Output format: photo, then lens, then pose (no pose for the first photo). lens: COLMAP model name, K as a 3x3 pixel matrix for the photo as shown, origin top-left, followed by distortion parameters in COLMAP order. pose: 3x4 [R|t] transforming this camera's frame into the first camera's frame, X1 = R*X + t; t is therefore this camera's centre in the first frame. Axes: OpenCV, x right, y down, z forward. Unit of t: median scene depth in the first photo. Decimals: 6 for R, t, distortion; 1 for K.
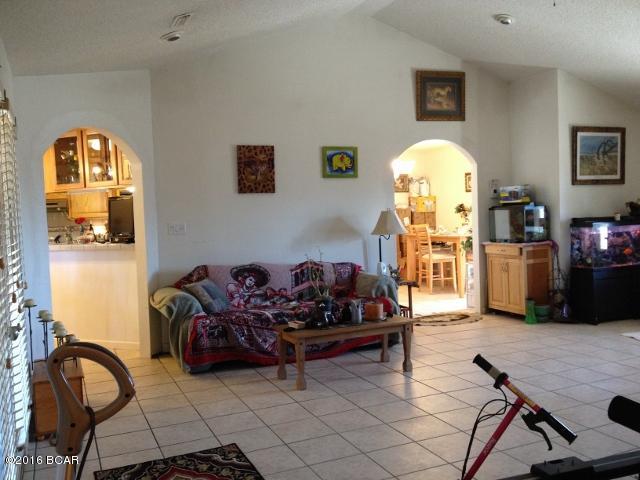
lens RADIAL K [[593.2, 0, 317.0], [0, 593.2, 240.1], [0, 0, 1]] dist [0.121346, -0.266466]
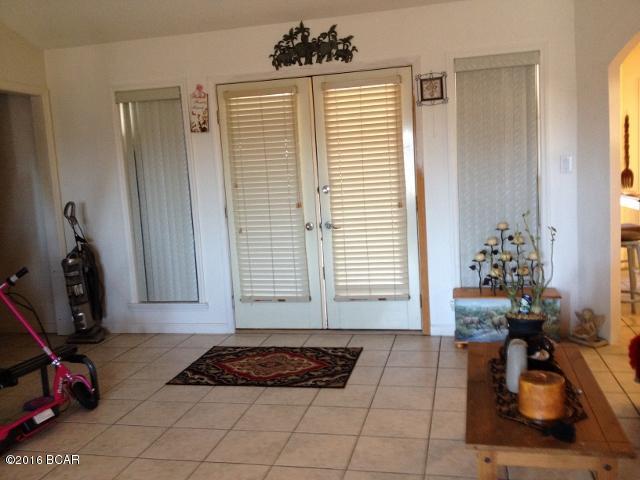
lens RADIAL K [[593.2, 0, 317.0], [0, 593.2, 240.1], [0, 0, 1]] dist [0.121346, -0.266466]
pose [[-0.607169, 0.155347, -0.779239, 0.664491], [0.036394, 0.985110, 0.168031, -0.071603], [0.793739, 0.073663, -0.603782, 1.657811]]
